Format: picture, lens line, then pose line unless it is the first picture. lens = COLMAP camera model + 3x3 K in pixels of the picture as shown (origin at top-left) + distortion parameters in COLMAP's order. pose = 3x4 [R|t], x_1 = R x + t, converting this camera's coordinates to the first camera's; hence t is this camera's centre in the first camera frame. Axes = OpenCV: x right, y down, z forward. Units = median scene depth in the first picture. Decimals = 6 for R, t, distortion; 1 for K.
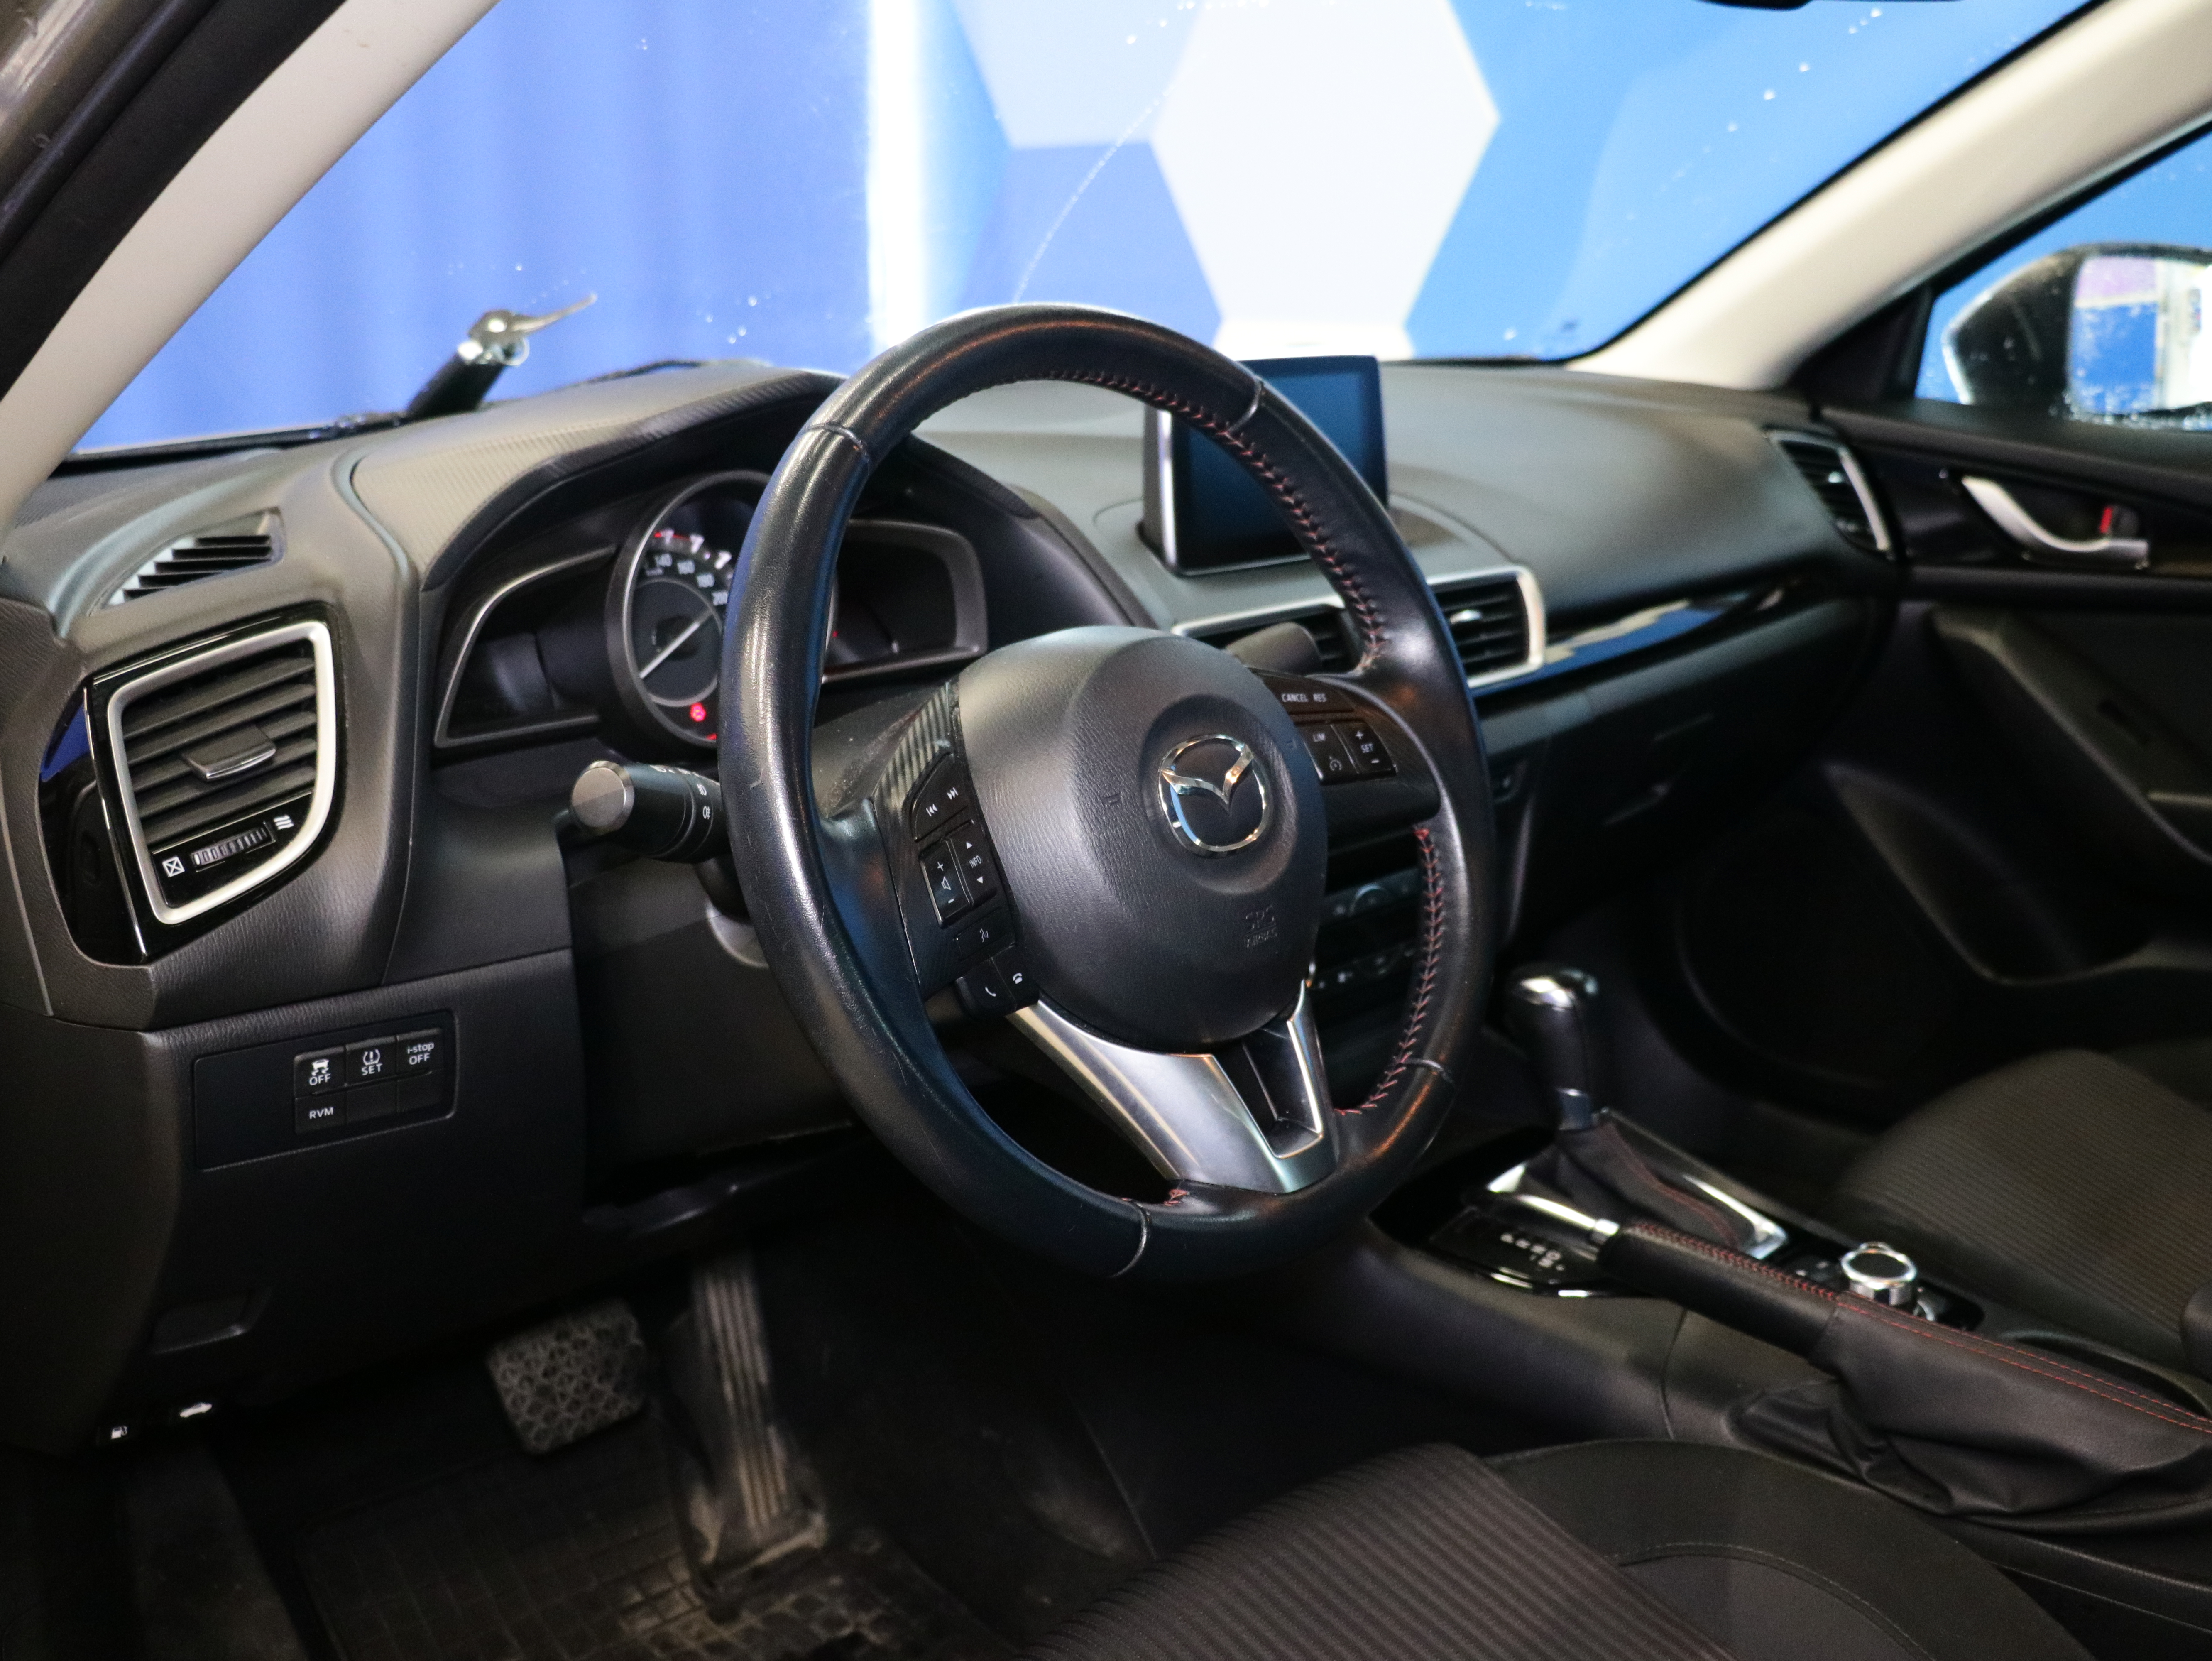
lens RADIAL K [[2140.3, 0, 1133.2], [0, 2140.3, 825.5], [0, 0, 1]] dist [0.007346, 0.000000]
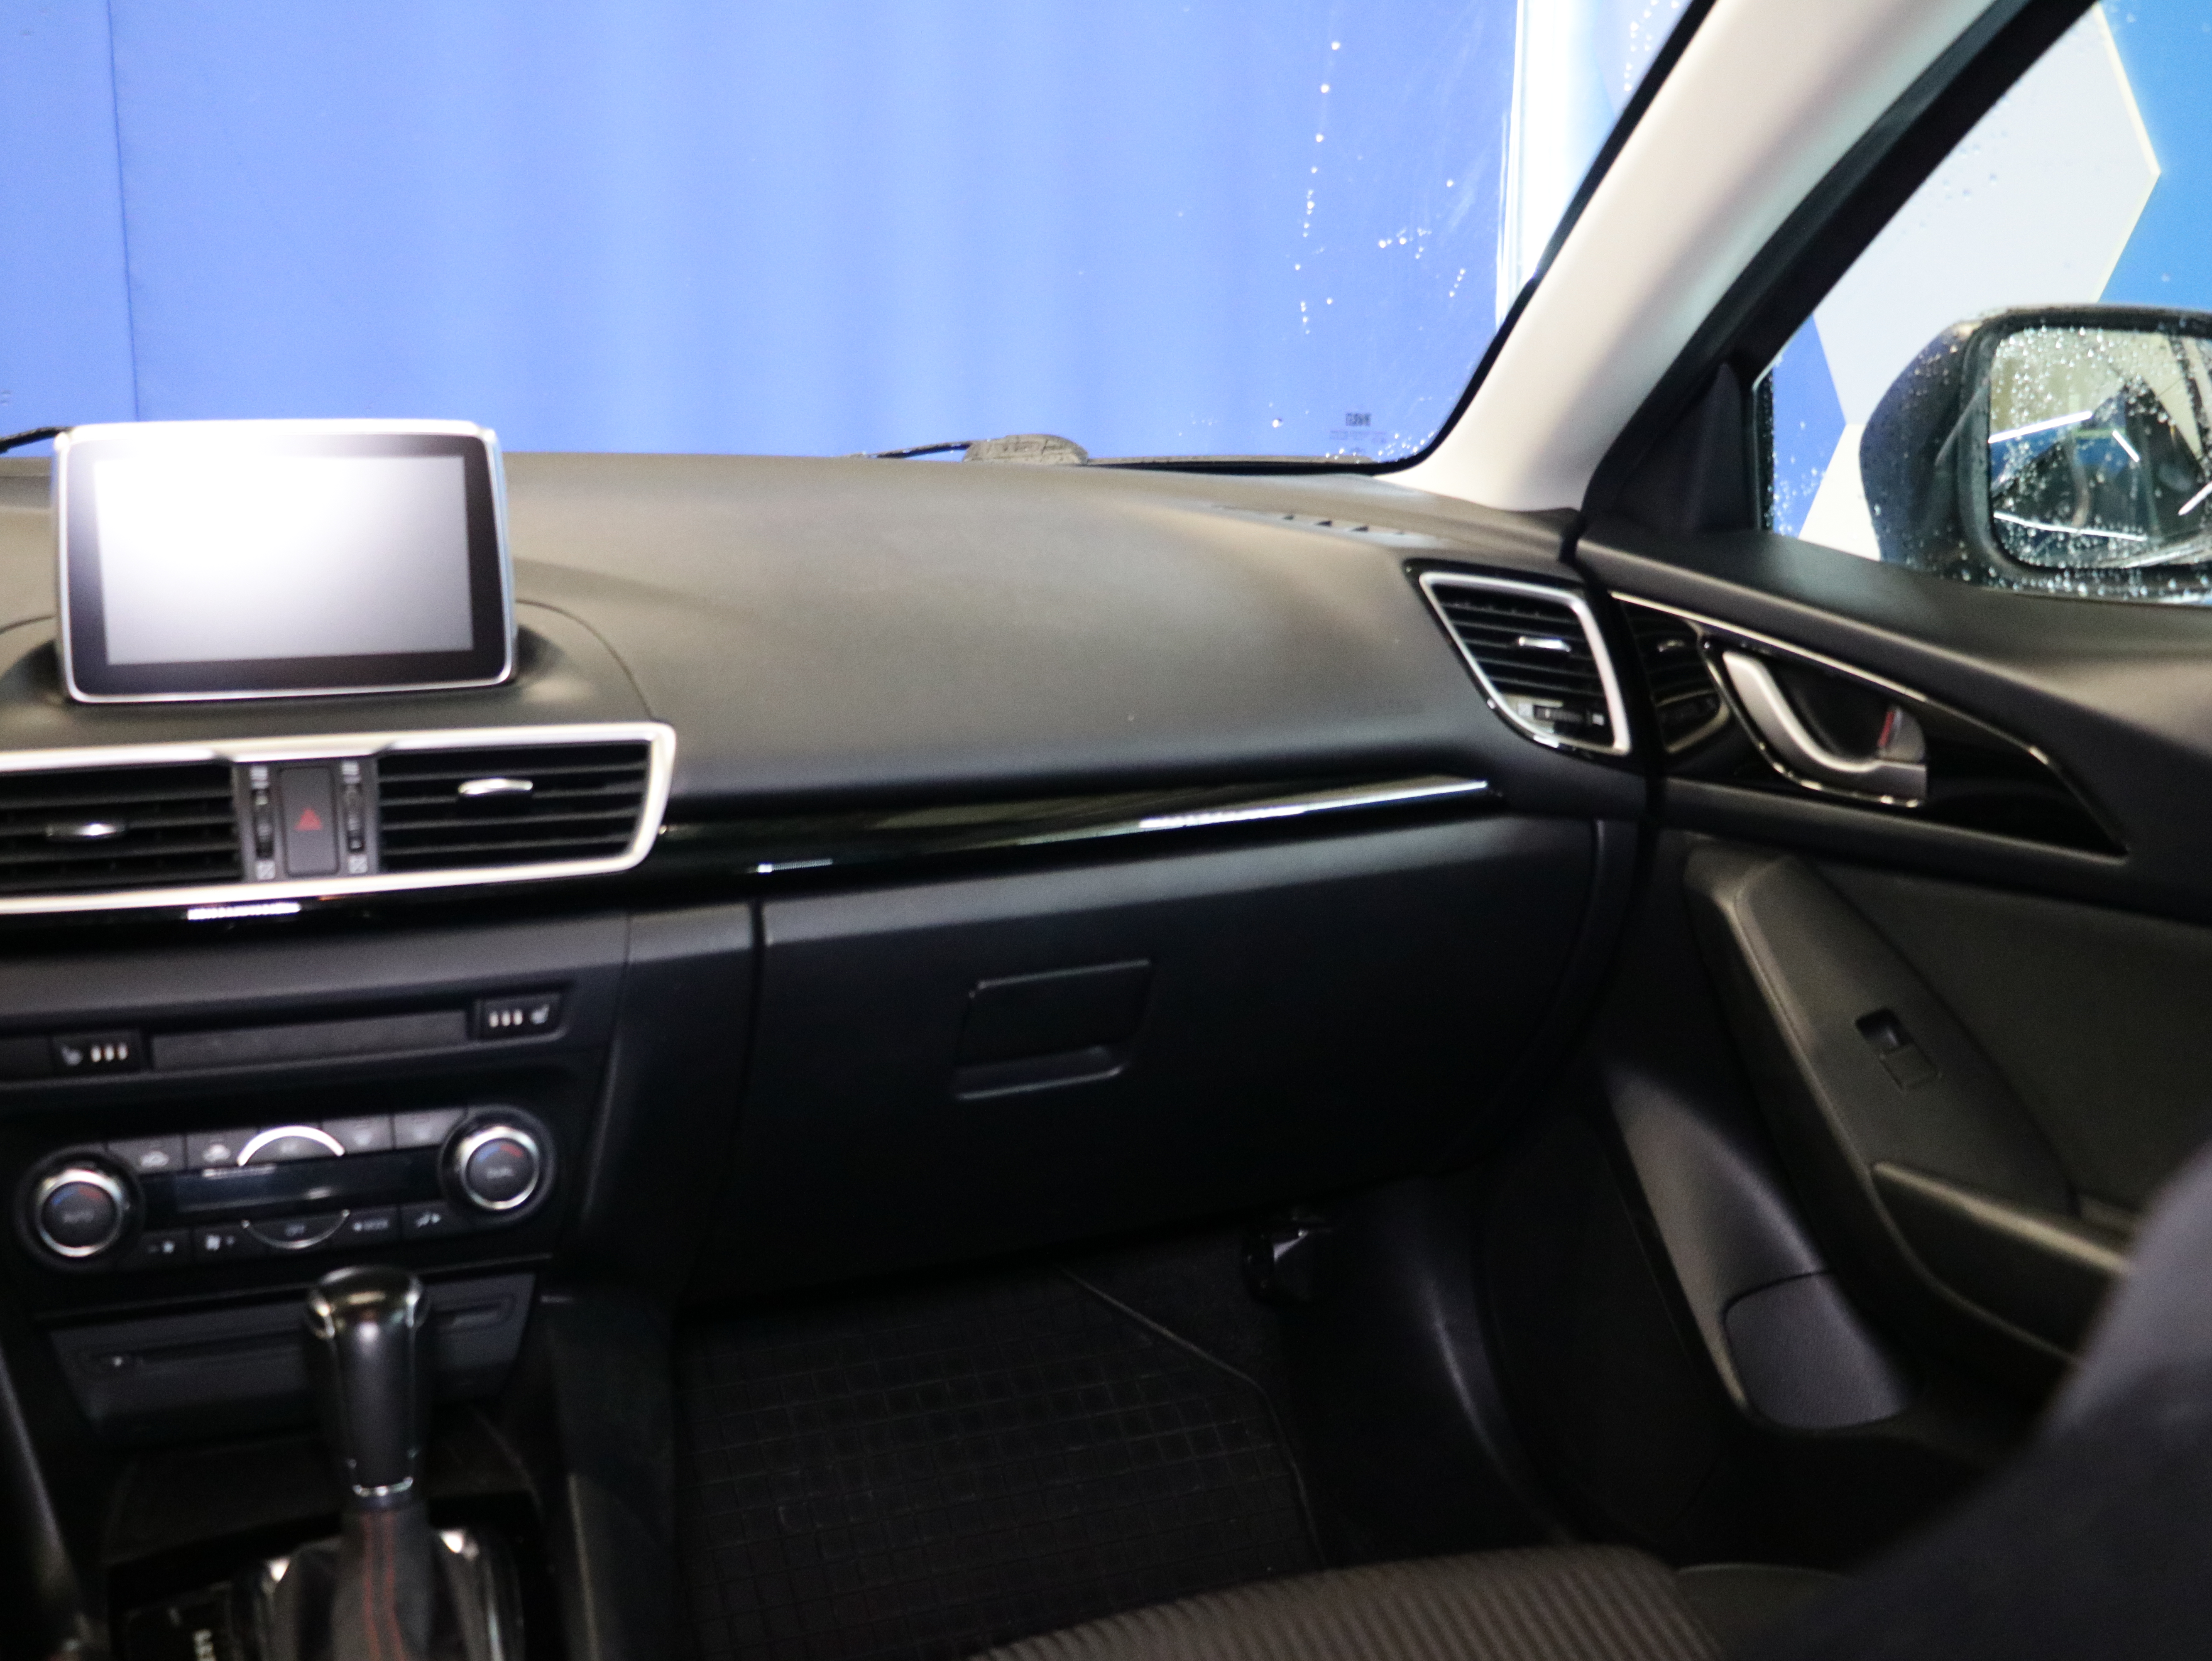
lens RADIAL K [[2388.9, 0, 1091.7], [0, 2388.9, 831.6], [0, 0, 1]] dist [-0.047012, 0.000000]
pose [[0.909769, 0.094573, -0.404198, 0.643631], [-0.118453, 0.992363, -0.034426, -0.074089], [0.397856, 0.079199, 0.914023, 0.315926]]
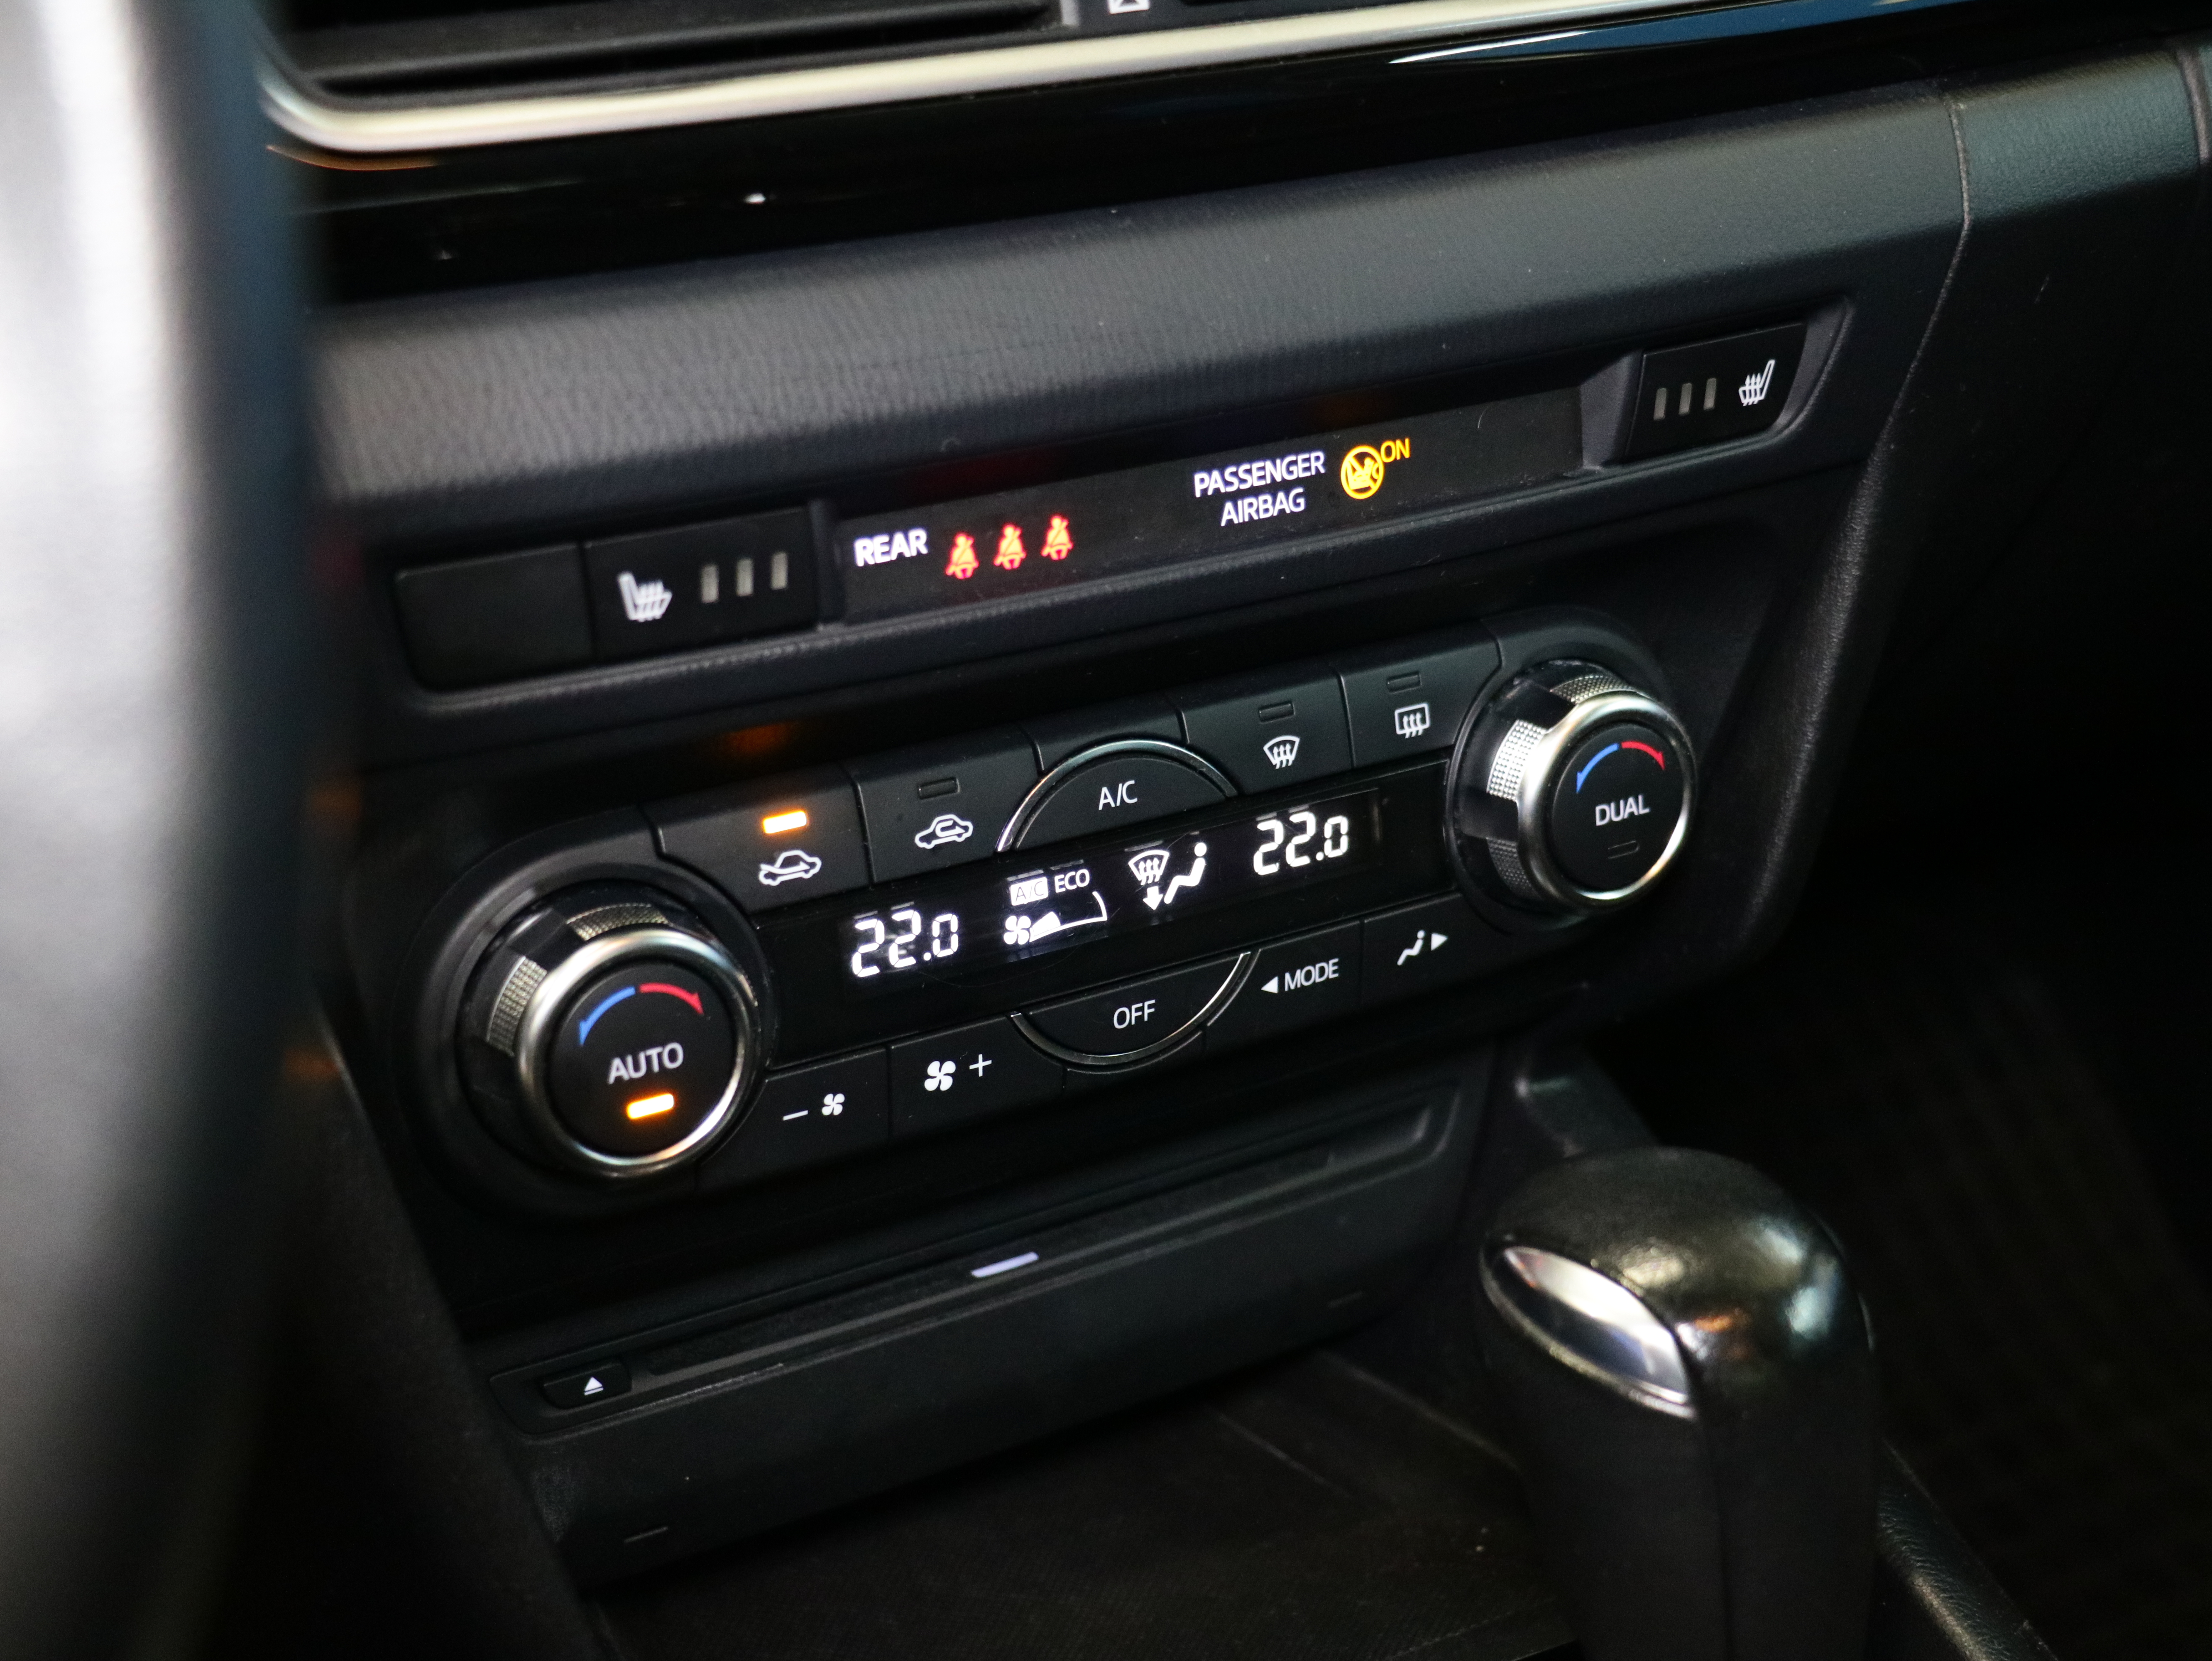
lens RADIAL K [[3481.5, 0, 1120.5], [0, 3481.5, 833.8], [0, 0, 1]] dist [-0.021361, 0.000000]
pose [[0.968720, 0.130451, -0.211101, 0.188742], [-0.088709, 0.976510, 0.196366, -0.041800], [0.231758, -0.171497, 0.957537, 0.542939]]
